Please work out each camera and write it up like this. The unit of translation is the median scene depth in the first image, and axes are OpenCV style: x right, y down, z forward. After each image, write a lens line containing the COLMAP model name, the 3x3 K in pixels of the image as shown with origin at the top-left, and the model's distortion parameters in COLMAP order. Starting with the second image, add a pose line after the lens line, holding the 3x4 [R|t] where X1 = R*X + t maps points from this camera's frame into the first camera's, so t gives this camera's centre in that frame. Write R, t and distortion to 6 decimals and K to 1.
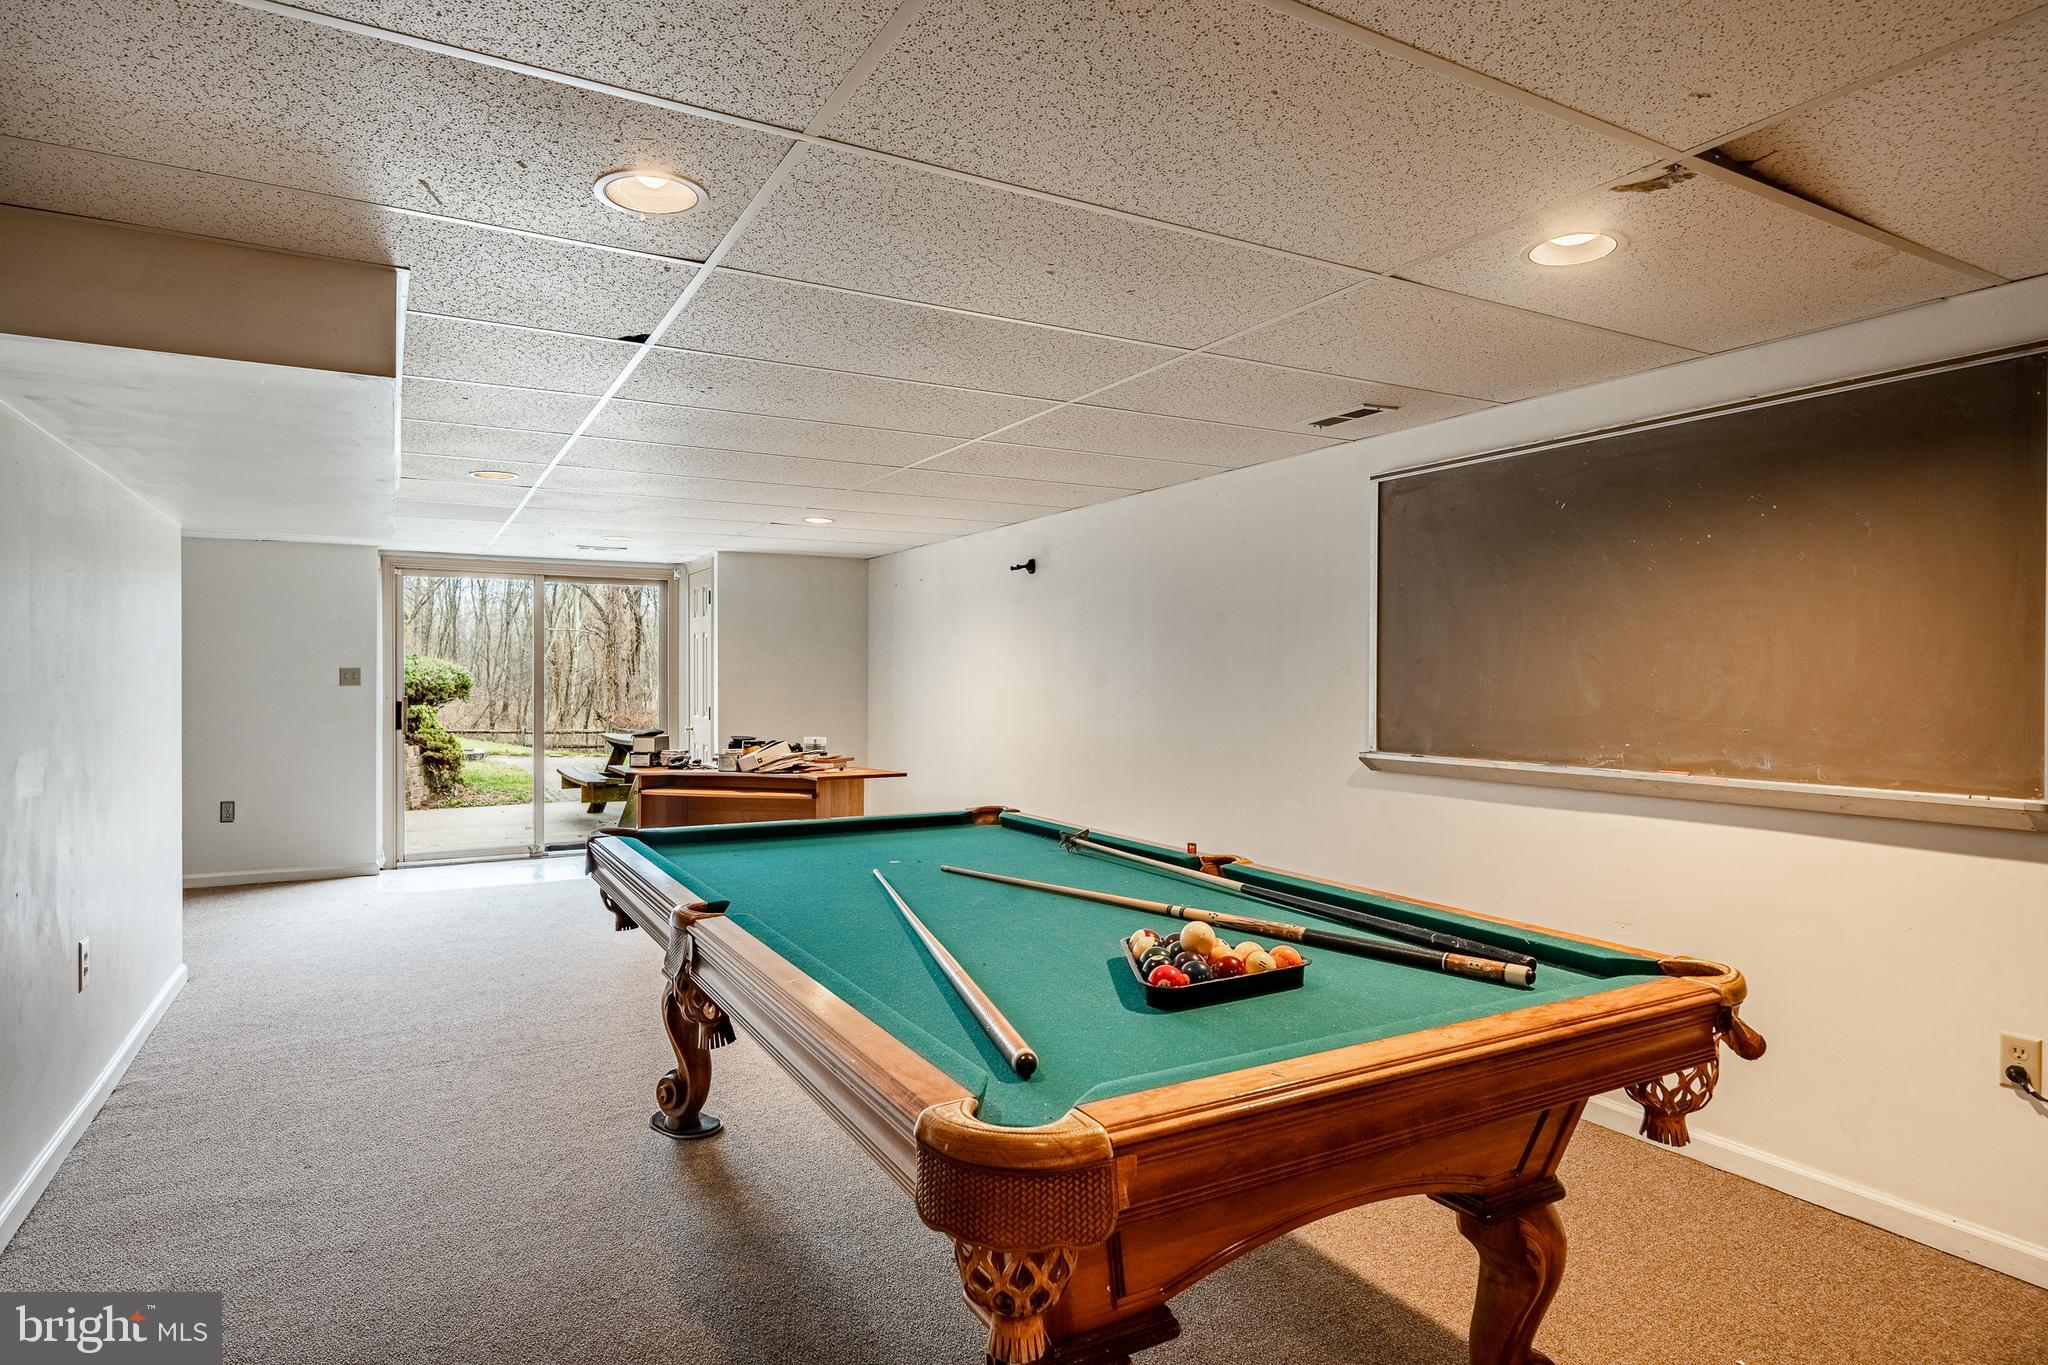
lens RADIAL K [[1126.7, 0, 1018.0], [0, 1126.7, 680.7], [0, 0, 1]] dist [-0.000128, -0.000019]
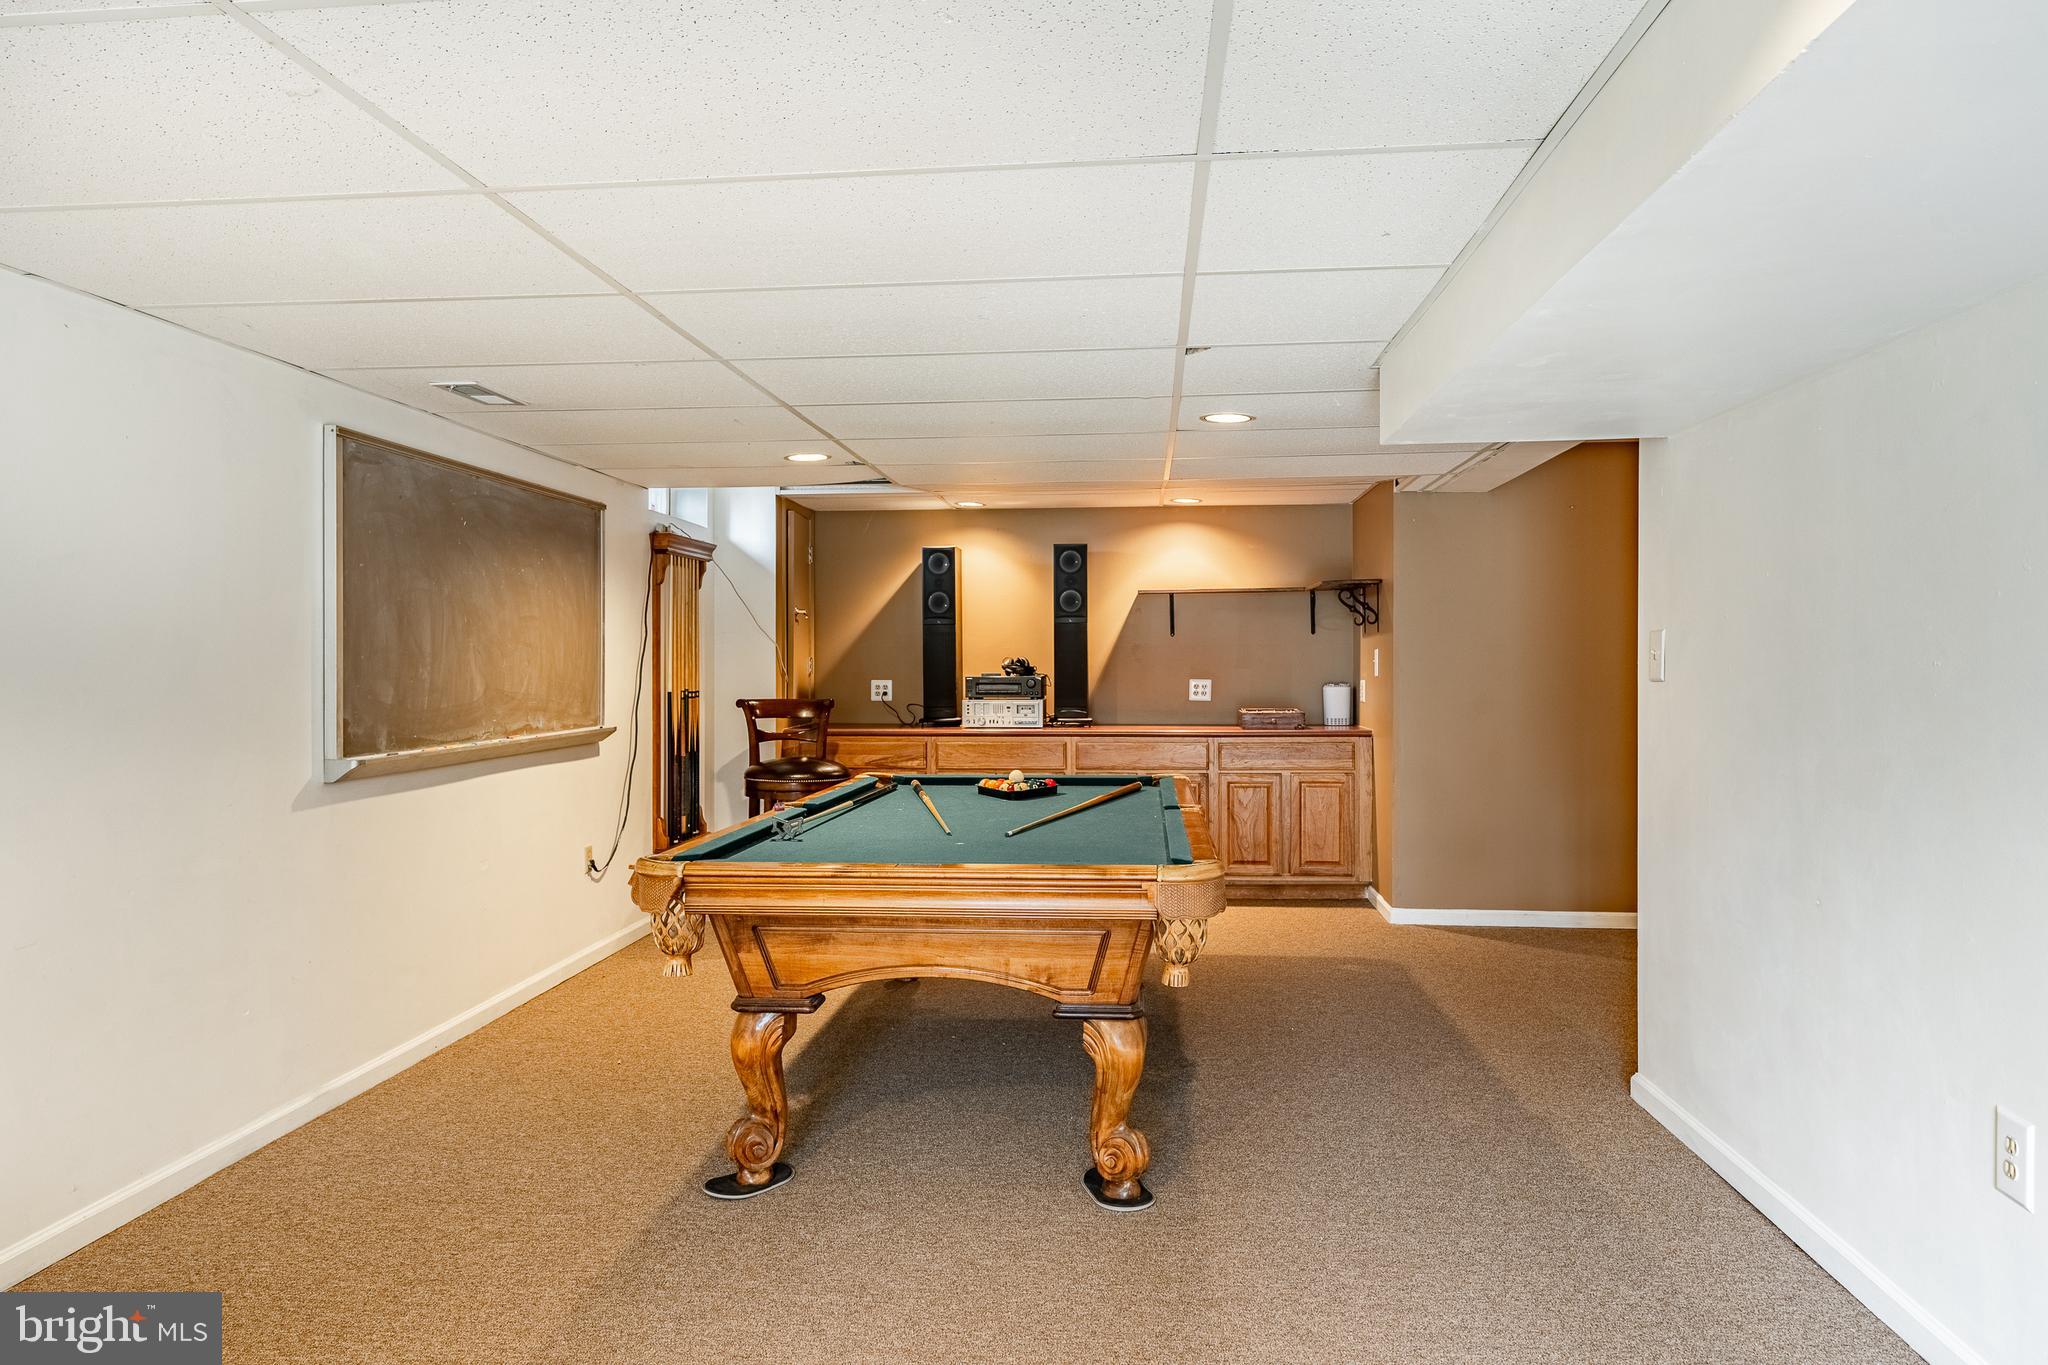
lens RADIAL K [[1226.9, 0, 1022.2], [0, 1226.9, 675.4], [0, 0, 1]] dist [-0.000981, -0.000070]
pose [[-0.820901, 0.000800, 0.571069, -0.741301], [0.010488, 0.999851, 0.013675, -0.007397], [-0.570974, 0.017215, -0.820788, 1.760094]]
